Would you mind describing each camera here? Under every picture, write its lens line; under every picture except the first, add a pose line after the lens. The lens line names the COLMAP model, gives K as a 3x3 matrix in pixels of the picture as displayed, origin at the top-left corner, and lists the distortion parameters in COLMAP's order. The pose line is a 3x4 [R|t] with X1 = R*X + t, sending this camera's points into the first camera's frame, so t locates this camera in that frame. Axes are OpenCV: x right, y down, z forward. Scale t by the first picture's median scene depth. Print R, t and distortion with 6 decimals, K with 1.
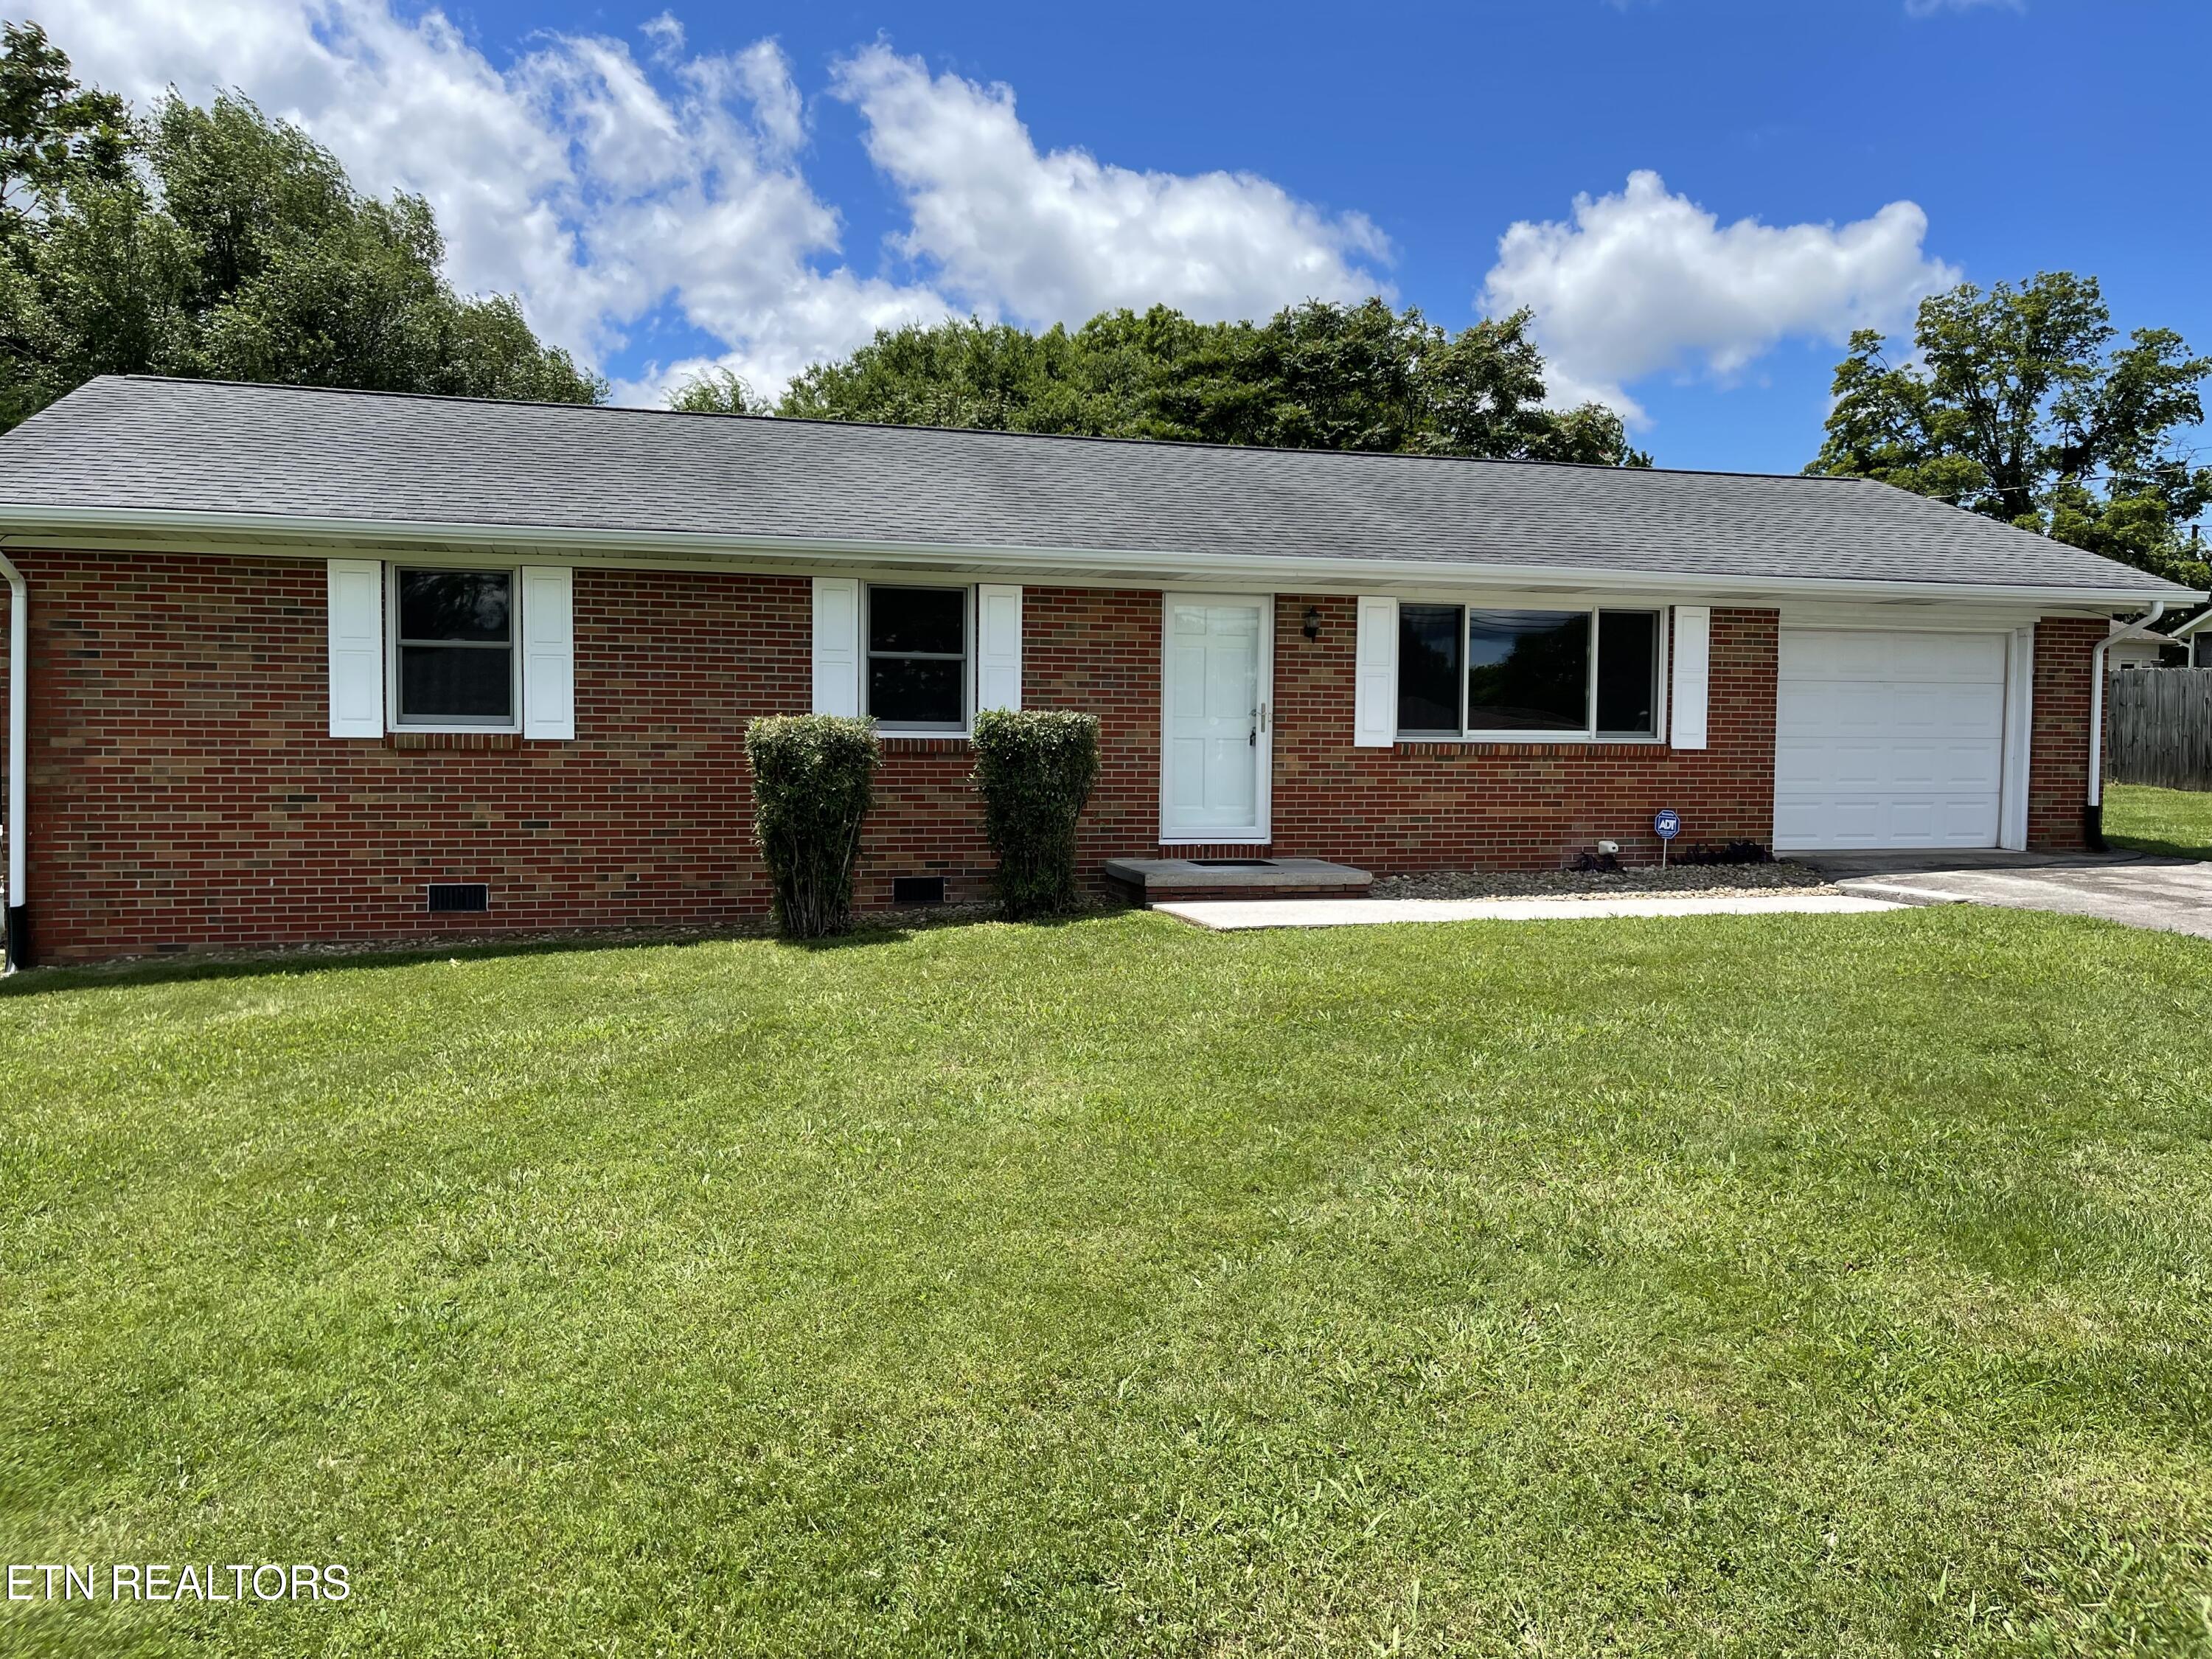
lens RADIAL K [[1663.1, 0, 1109.7], [0, 1663.1, 820.2], [0, 0, 1]] dist [0.073614, -0.095017]
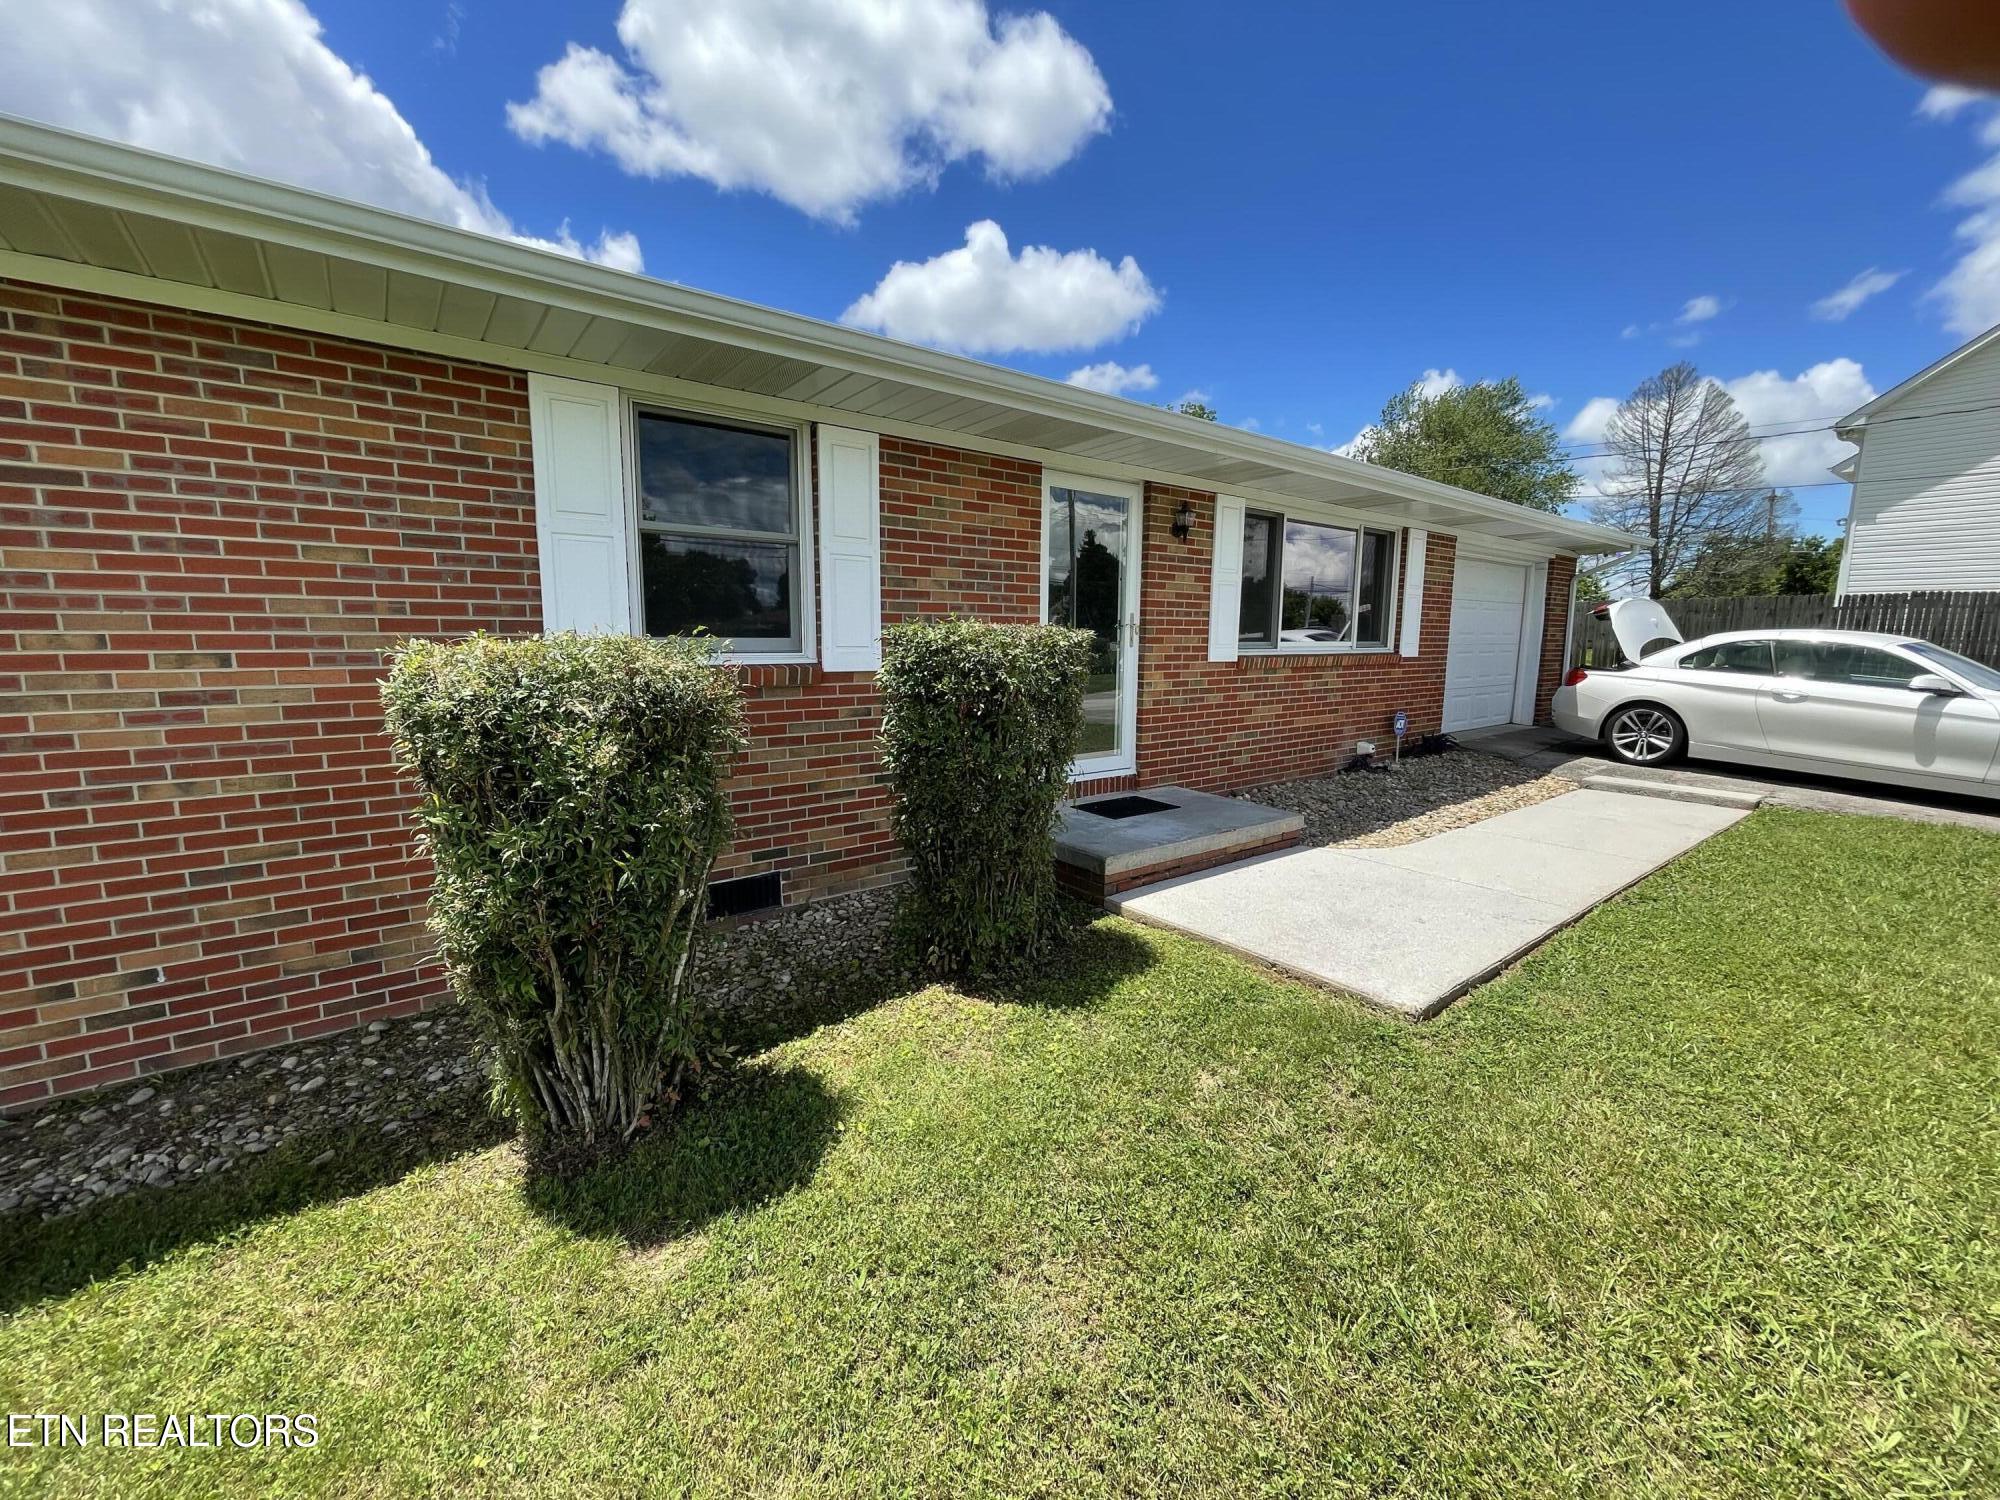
lens RADIAL K [[800.2, 0, 998.5], [0, 800.2, 742.8], [0, 0, 1]] dist [0.000062, -0.000269]
pose [[0.927493, -0.053289, 0.370023, -0.132602], [0.019710, 0.995382, 0.093945, -0.045402], [-0.373321, -0.079840, 0.924260, 0.661904]]
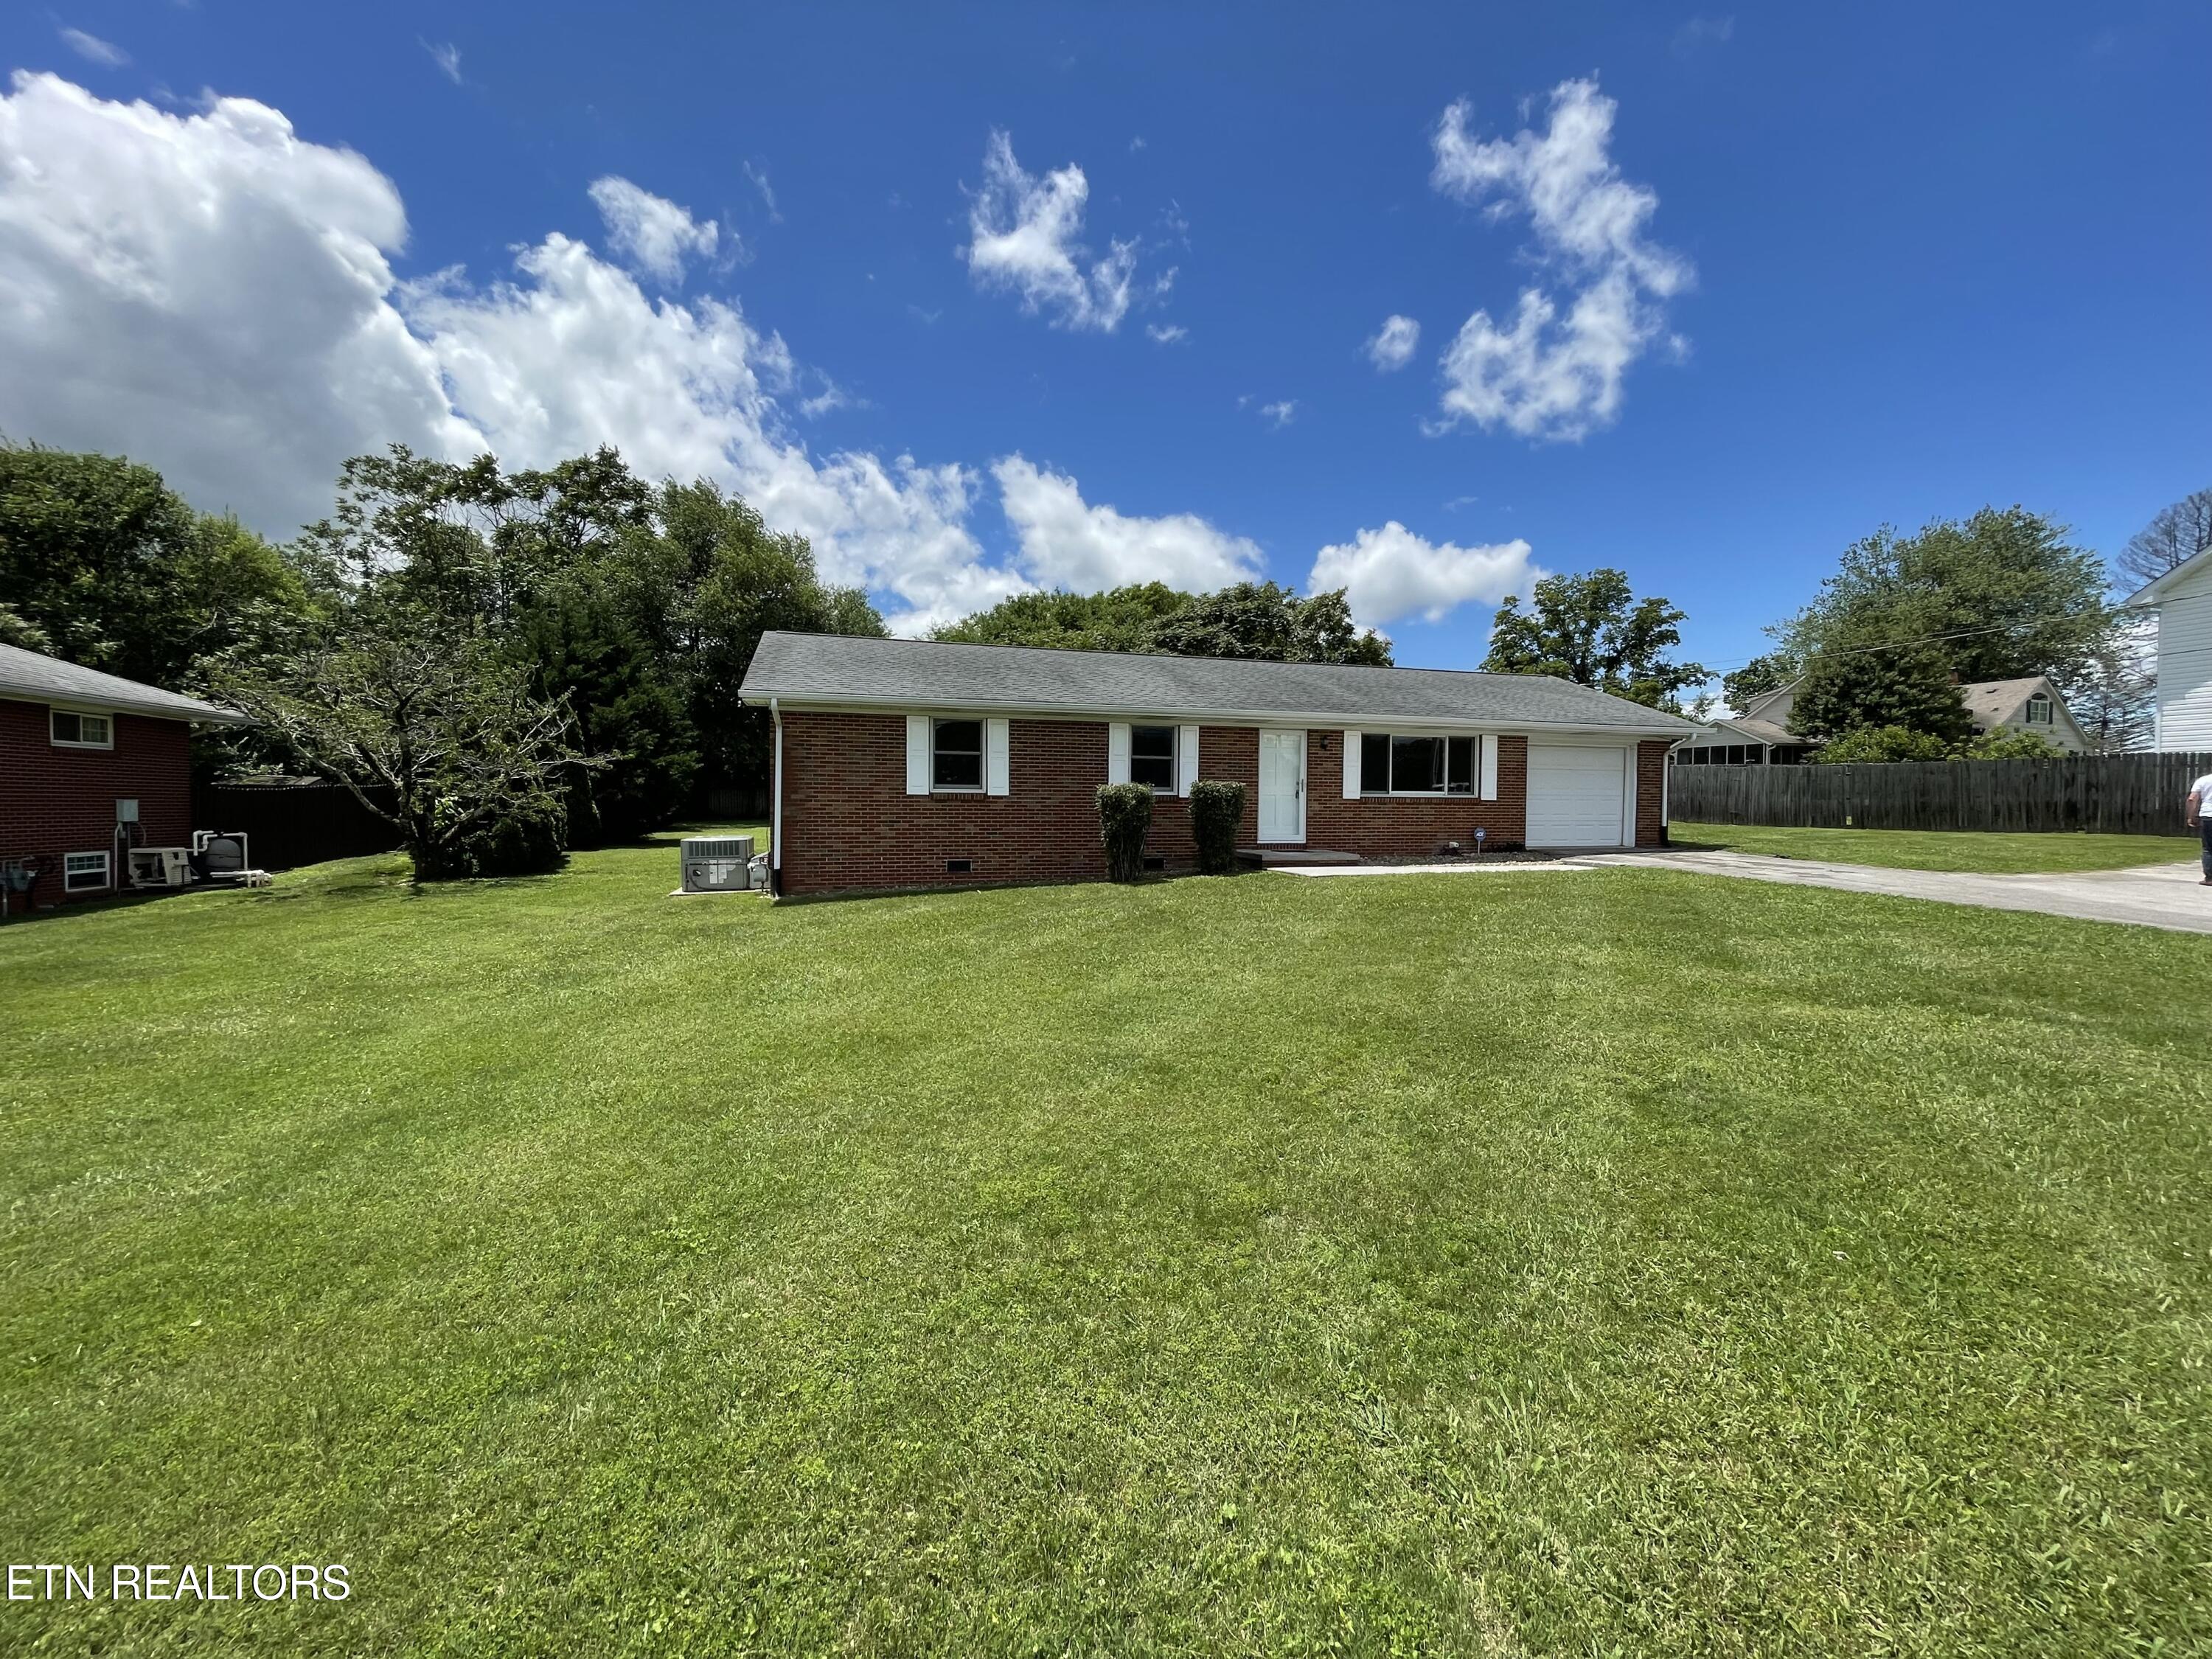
lens RADIAL K [[885.0, 0, 1104.3], [0, 885.0, 821.5], [0, 0, 1]] dist [0.000062, -0.000269]
pose [[0.999922, -0.002833, 0.012161, -0.190163], [0.003198, 0.999544, -0.030034, 0.021000], [-0.012070, 0.030070, 0.999475, -0.167489]]
